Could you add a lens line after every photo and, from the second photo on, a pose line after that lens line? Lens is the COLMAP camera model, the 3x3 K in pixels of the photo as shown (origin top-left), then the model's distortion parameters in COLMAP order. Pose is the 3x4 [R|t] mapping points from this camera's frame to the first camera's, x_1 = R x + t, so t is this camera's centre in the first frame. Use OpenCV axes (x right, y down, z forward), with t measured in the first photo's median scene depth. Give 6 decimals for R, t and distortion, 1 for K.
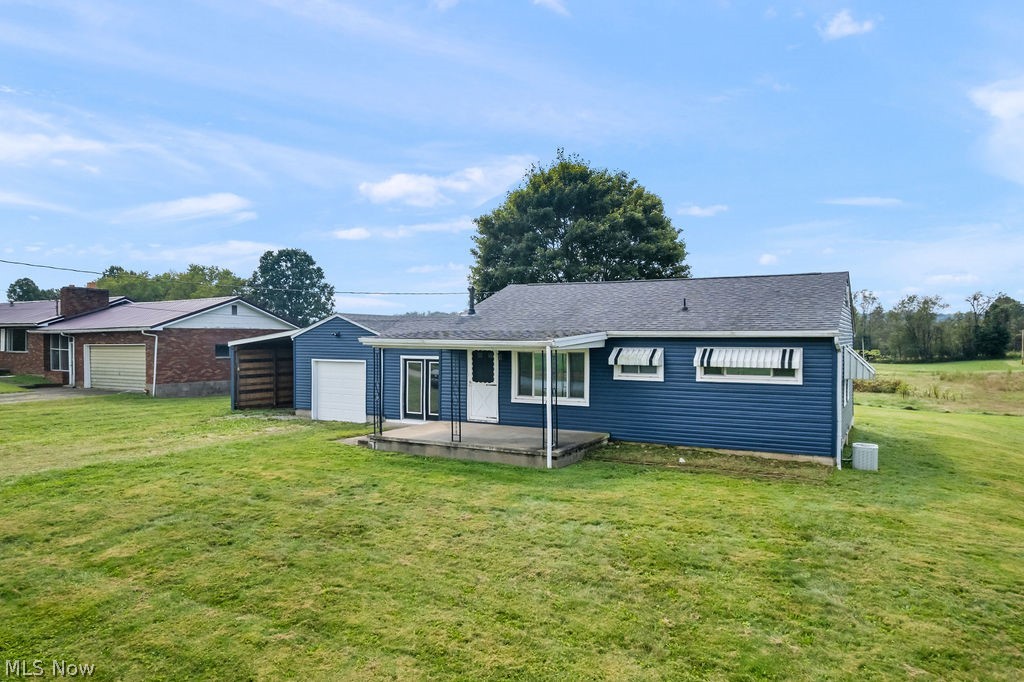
lens RADIAL K [[671.4, 0, 510.5], [0, 671.4, 328.2], [0, 0, 1]] dist [-0.067985, 0.059577]
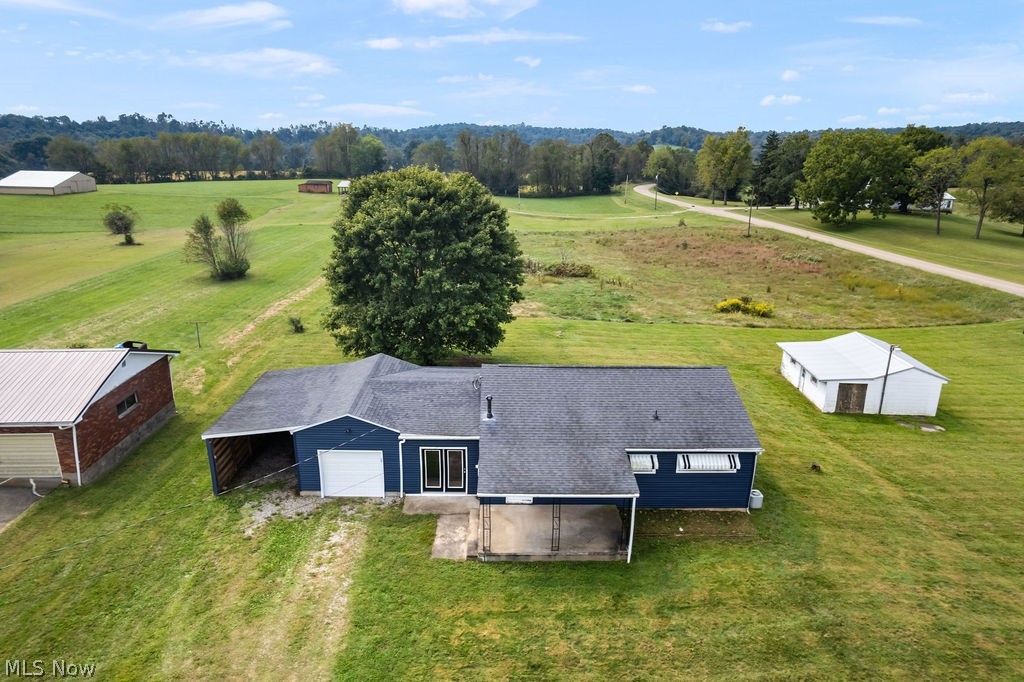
lens RADIAL K [[653.4, 0, 512.0], [0, 653.4, 341.0], [0, 0, 1]] dist [-0.076635, 0.068778]
pose [[0.859655, -0.136021, 0.492434, -0.660335], [-0.021649, 0.953339, 0.301126, -0.574949], [-0.510416, -0.269525, 0.816598, 0.004661]]
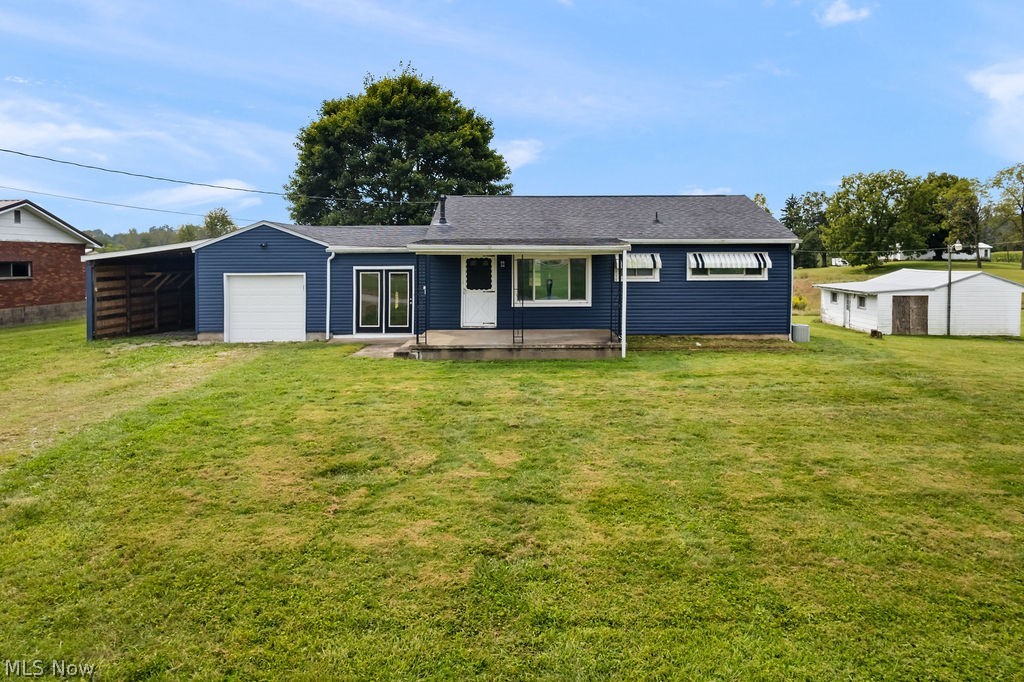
lens RADIAL K [[673.9, 0, 513.5], [0, 673.9, 287.5], [0, 0, 1]] dist [-0.070946, 0.062245]
pose [[0.874087, -0.027580, 0.484985, -0.488763], [-0.000226, 0.998364, 0.057183, 0.018645], [-0.485769, -0.050092, 0.872651, 0.075631]]
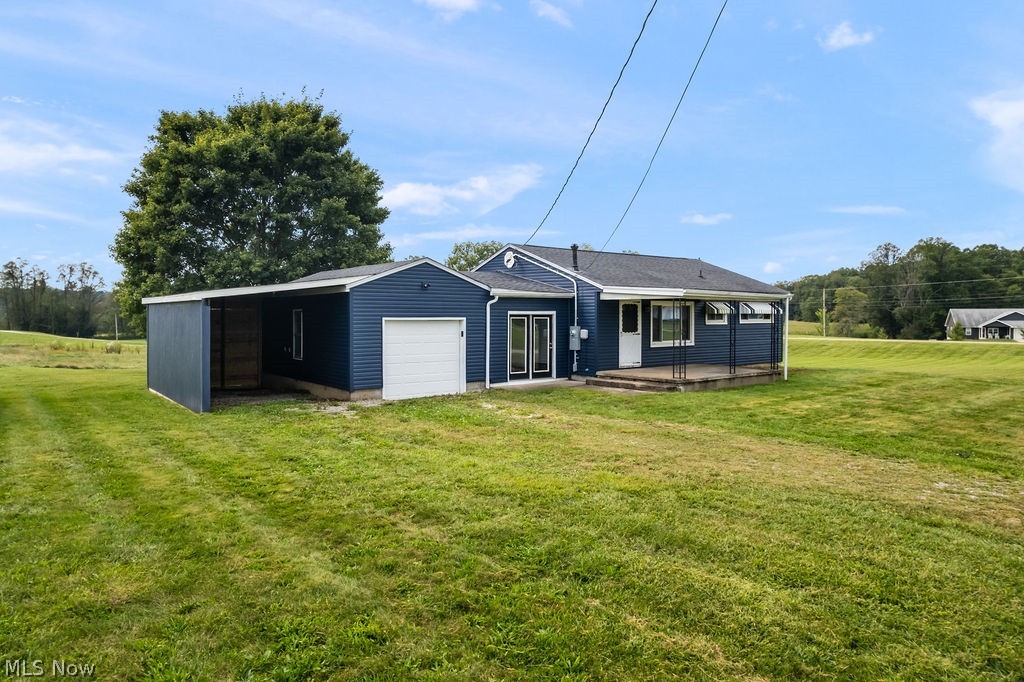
lens RADIAL K [[671.4, 0, 514.4], [0, 671.4, 313.2], [0, 0, 1]] dist [-0.078616, 0.068100]
pose [[0.384526, 0.001755, 0.923112, -1.147344], [-0.012094, 0.999922, 0.003137, 0.046796], [-0.923035, -0.012370, 0.384517, 0.738457]]
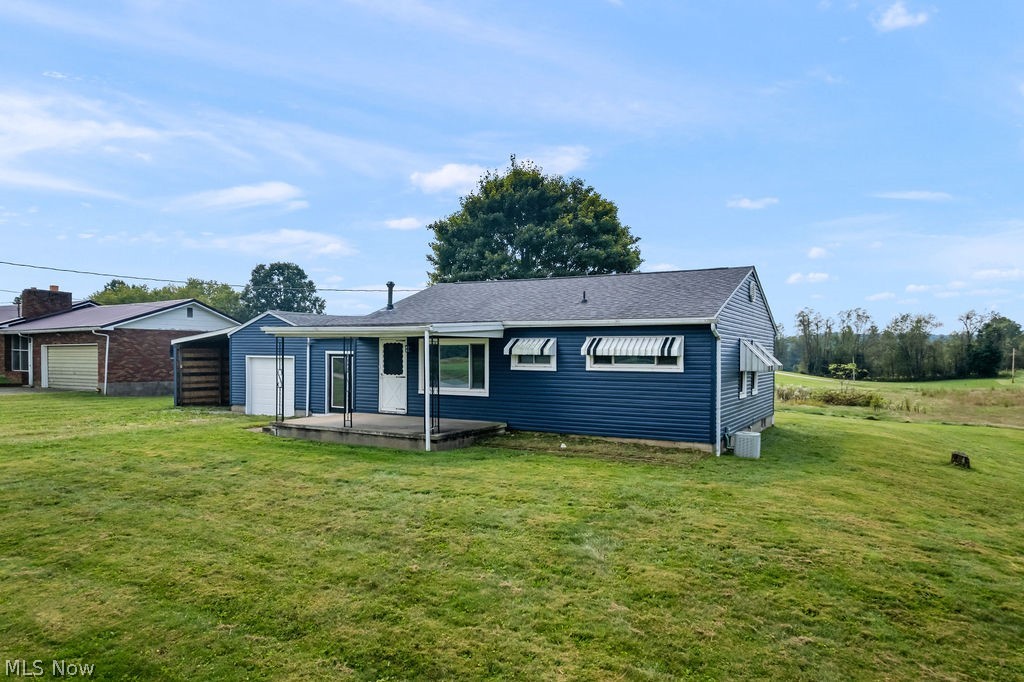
lens RADIAL K [[665.8, 0, 507.7], [0, 665.8, 348.2], [0, 0, 1]] dist [-0.078103, 0.073940]
pose [[0.999934, 0.006990, -0.009065, 0.140206], [-0.006962, 0.999971, 0.003123, 0.036447], [0.009086, -0.003060, 0.999954, -0.005876]]
